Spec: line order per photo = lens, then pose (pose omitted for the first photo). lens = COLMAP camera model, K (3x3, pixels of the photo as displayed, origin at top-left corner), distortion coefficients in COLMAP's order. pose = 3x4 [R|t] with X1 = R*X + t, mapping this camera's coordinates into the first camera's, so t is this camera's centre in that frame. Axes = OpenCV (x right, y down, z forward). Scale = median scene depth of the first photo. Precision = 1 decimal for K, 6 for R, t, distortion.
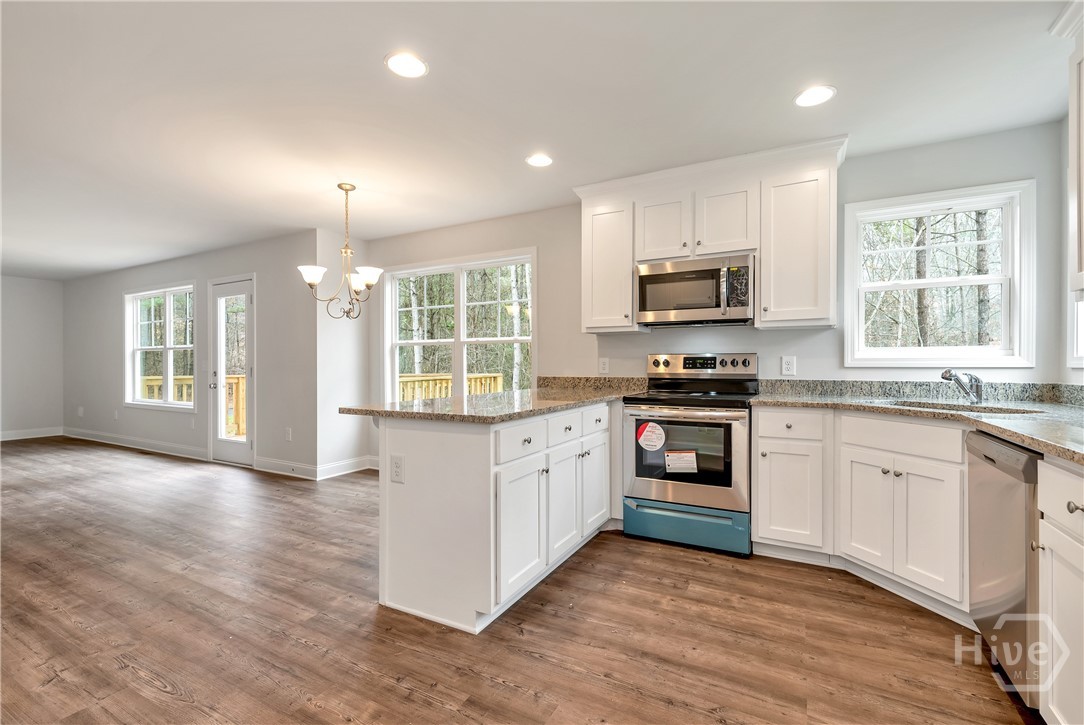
lens RADIAL K [[480.1, 0, 542.8], [0, 480.1, 369.0], [0, 0, 1]] dist [0.001071, 0.000234]
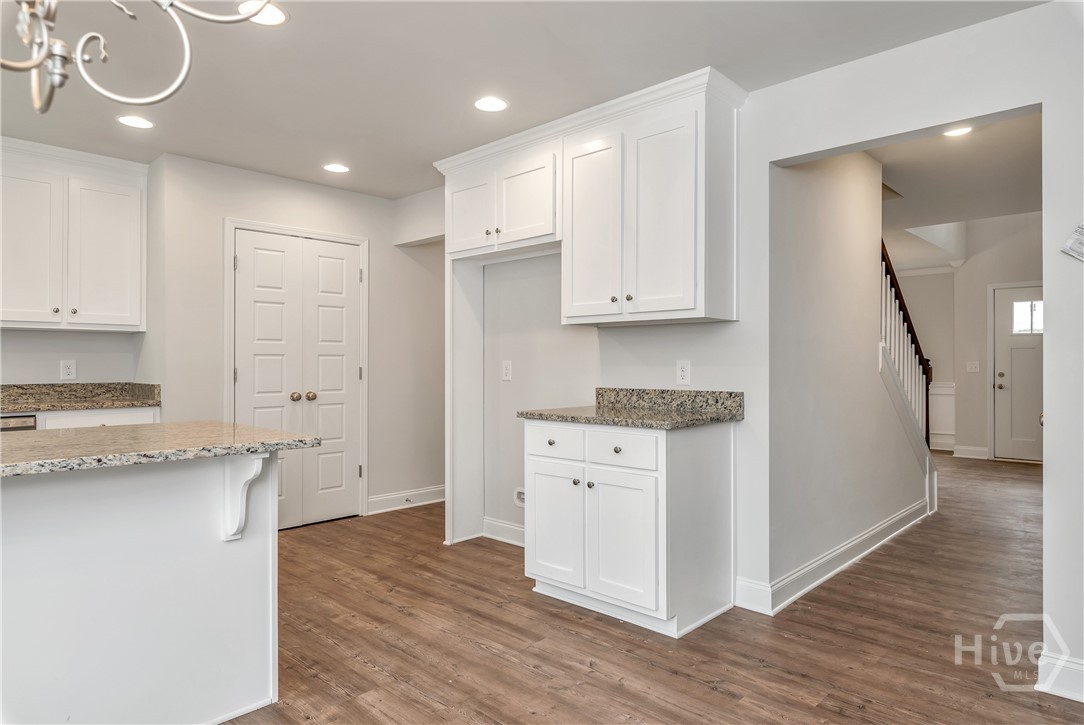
lens RADIAL K [[653.6, 0, 542.0], [0, 653.6, 362.5], [0, 0, 1]] dist [0.000006, 0.000652]
pose [[-0.966723, -0.000181, 0.255827, -0.802204], [0.001801, 0.999970, 0.007513, -0.025269], [-0.255821, 0.007724, -0.966693, 1.514942]]
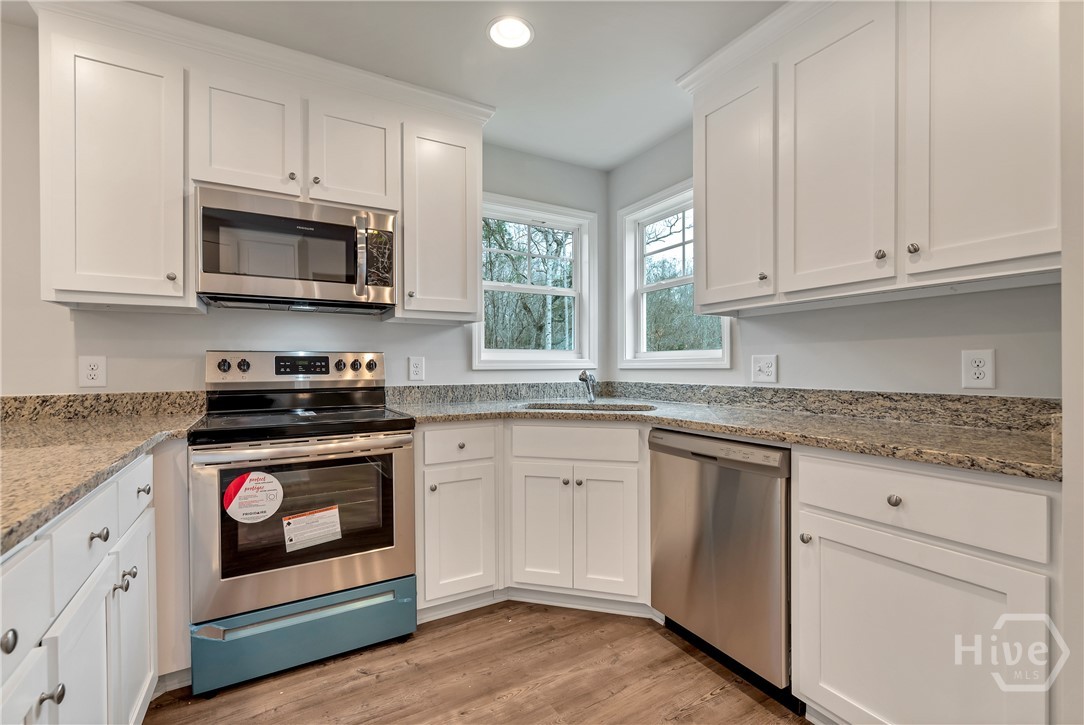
lens RADIAL K [[480.1, 0, 542.8], [0, 480.1, 369.0], [0, 0, 1]] dist [0.001071, 0.000234]
pose [[0.517452, -0.008343, 0.855671, -0.083207], [0.012657, 0.999918, 0.002096, -0.005835], [-0.855618, 0.009745, 0.517515, 0.453586]]
